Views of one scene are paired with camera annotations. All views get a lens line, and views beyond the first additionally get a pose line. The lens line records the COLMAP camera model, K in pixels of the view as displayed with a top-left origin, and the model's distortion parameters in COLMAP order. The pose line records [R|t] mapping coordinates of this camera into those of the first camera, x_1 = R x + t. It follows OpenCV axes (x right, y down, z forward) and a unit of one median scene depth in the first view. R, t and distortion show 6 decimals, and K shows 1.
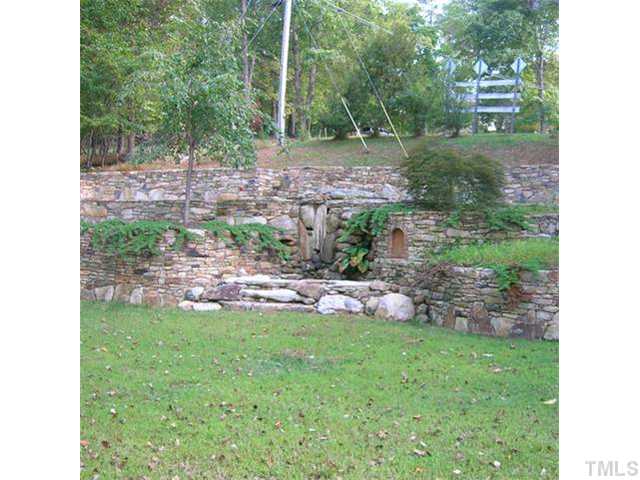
lens RADIAL K [[726.8, 0, 320.4], [0, 726.8, 188.8], [0, 0, 1]] dist [-0.186048, 0.006923]
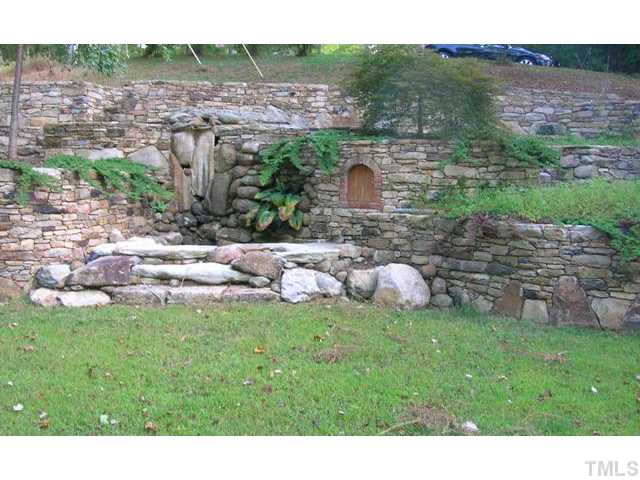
lens RADIAL K [[726.8, 0, 320.4], [0, 726.8, 188.8], [0, 0, 1]] dist [-0.186048, 0.006923]
pose [[0.935302, -0.014222, 0.353565, -0.167717], [-0.015652, 0.996551, 0.081491, 0.021952], [-0.353505, -0.081752, 0.931854, 0.369222]]
